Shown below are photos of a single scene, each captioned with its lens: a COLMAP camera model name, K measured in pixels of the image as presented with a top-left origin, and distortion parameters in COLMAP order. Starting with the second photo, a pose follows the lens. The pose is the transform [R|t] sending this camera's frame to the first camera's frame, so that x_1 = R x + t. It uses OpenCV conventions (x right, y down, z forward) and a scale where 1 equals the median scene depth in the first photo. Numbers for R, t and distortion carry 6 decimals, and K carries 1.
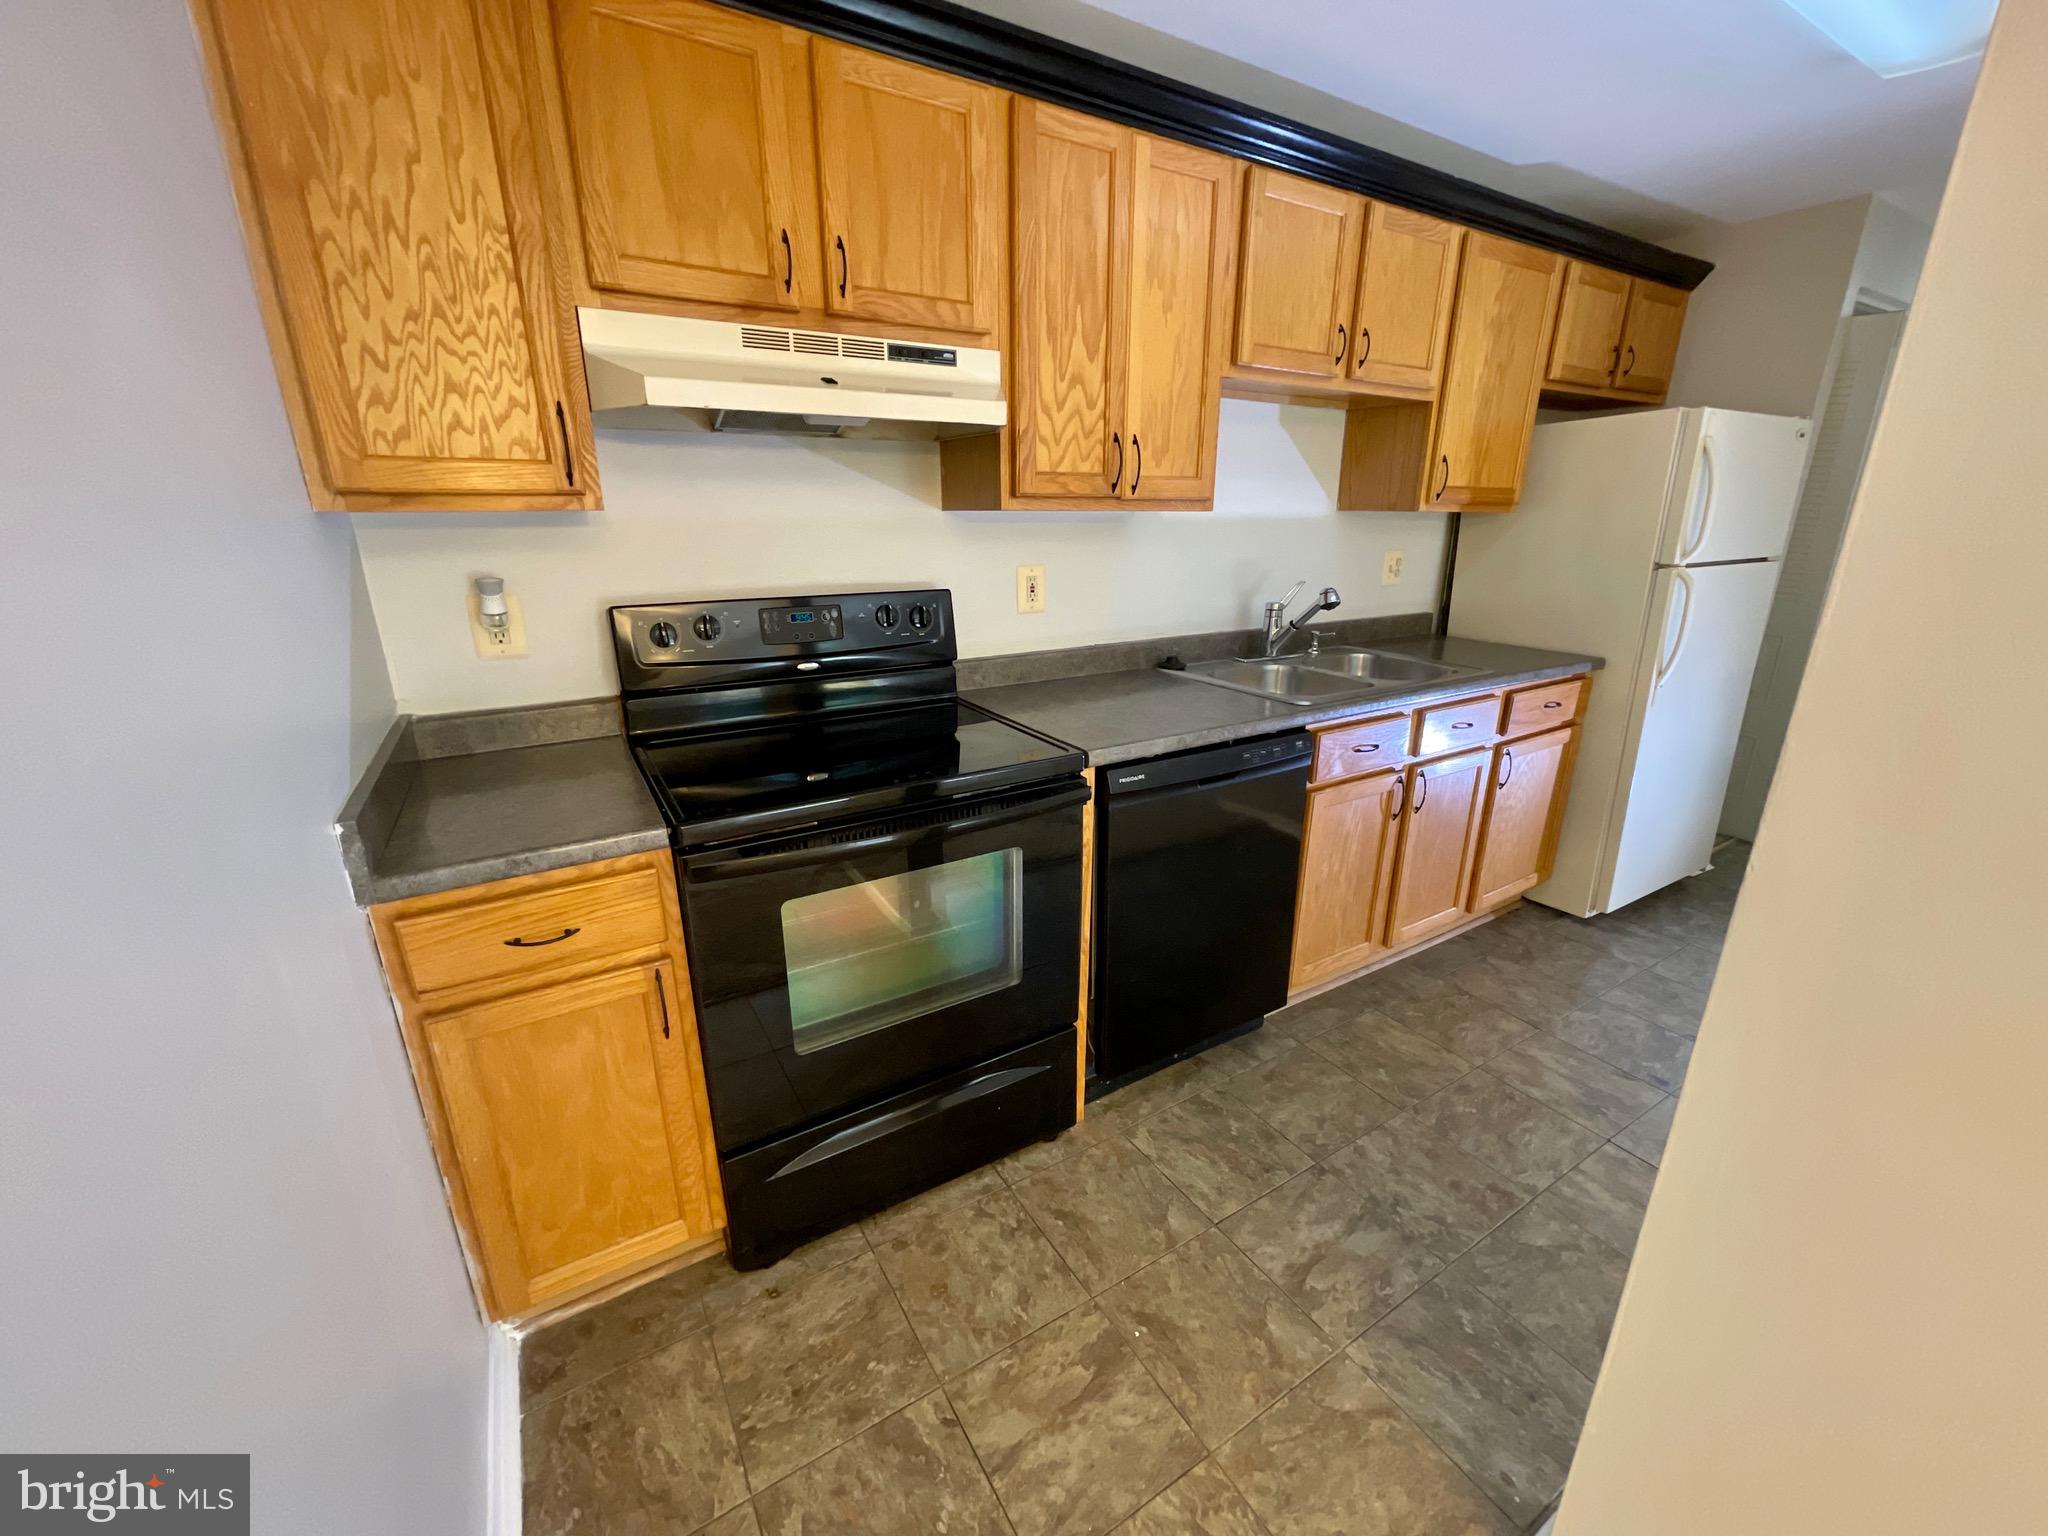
lens RADIAL K [[818.0, 0, 1024.2], [0, 818.0, 774.8], [0, 0, 1]] dist [-0.001282, 0.000732]
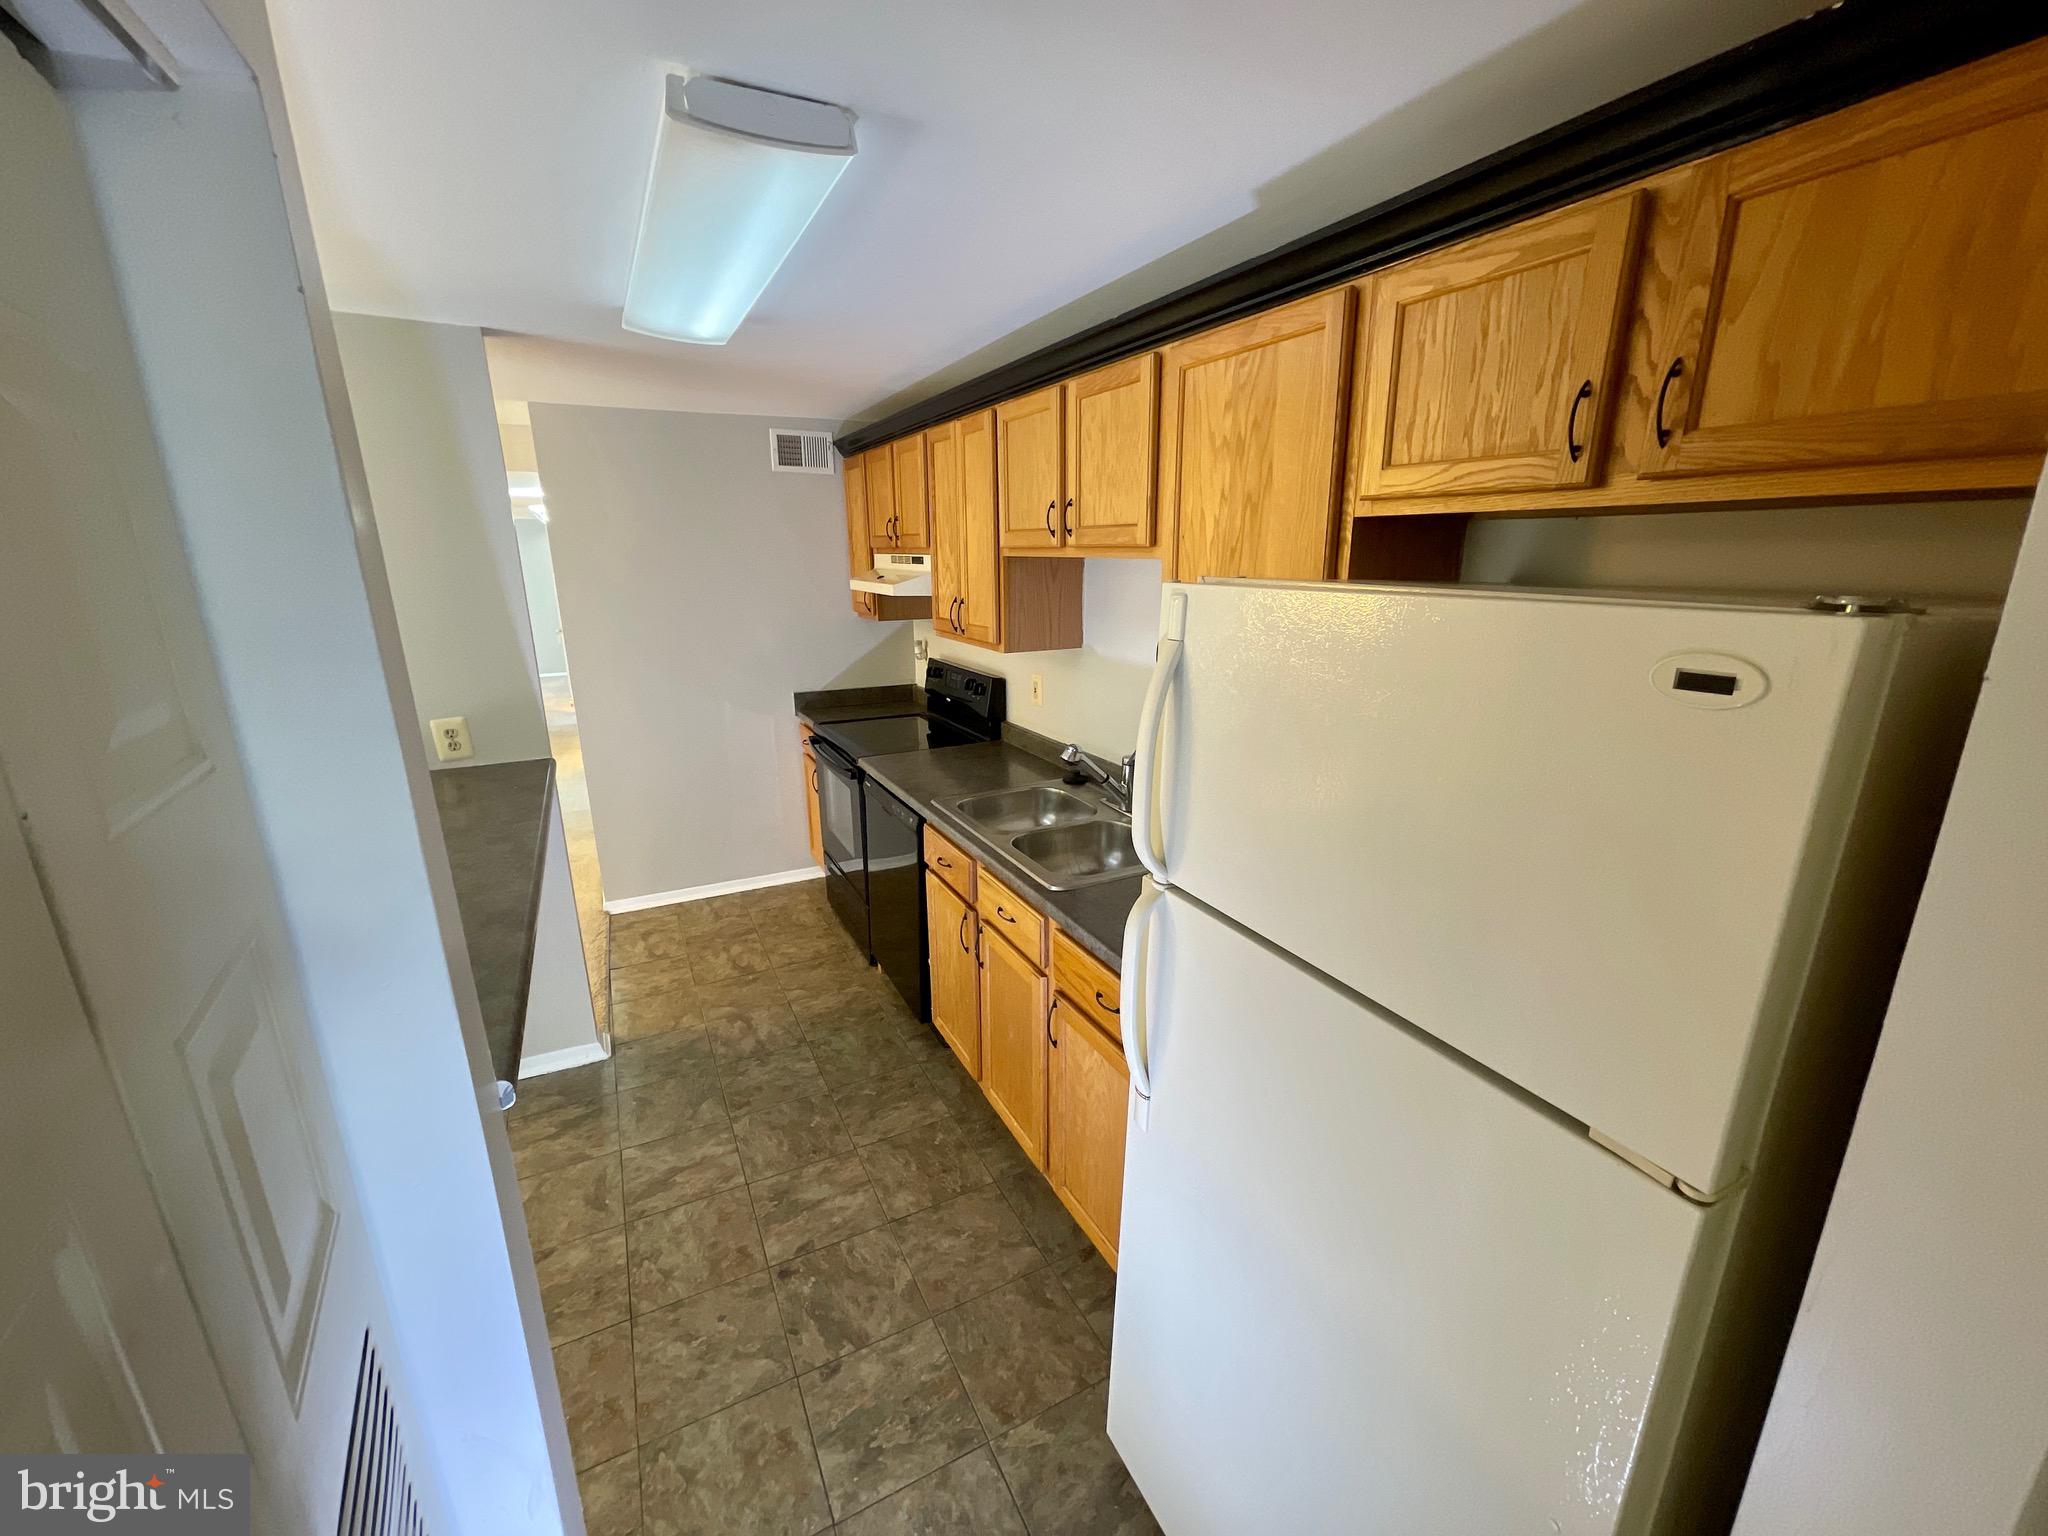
lens RADIAL K [[818.0, 0, 1036.1], [0, 818.0, 776.2], [0, 0, 1]] dist [-0.001282, 0.000732]
pose [[-0.062750, 0.270082, -0.960790, 1.966046], [-0.298716, 0.913473, 0.276290, -0.666907], [0.952277, 0.304341, 0.023358, 1.388045]]
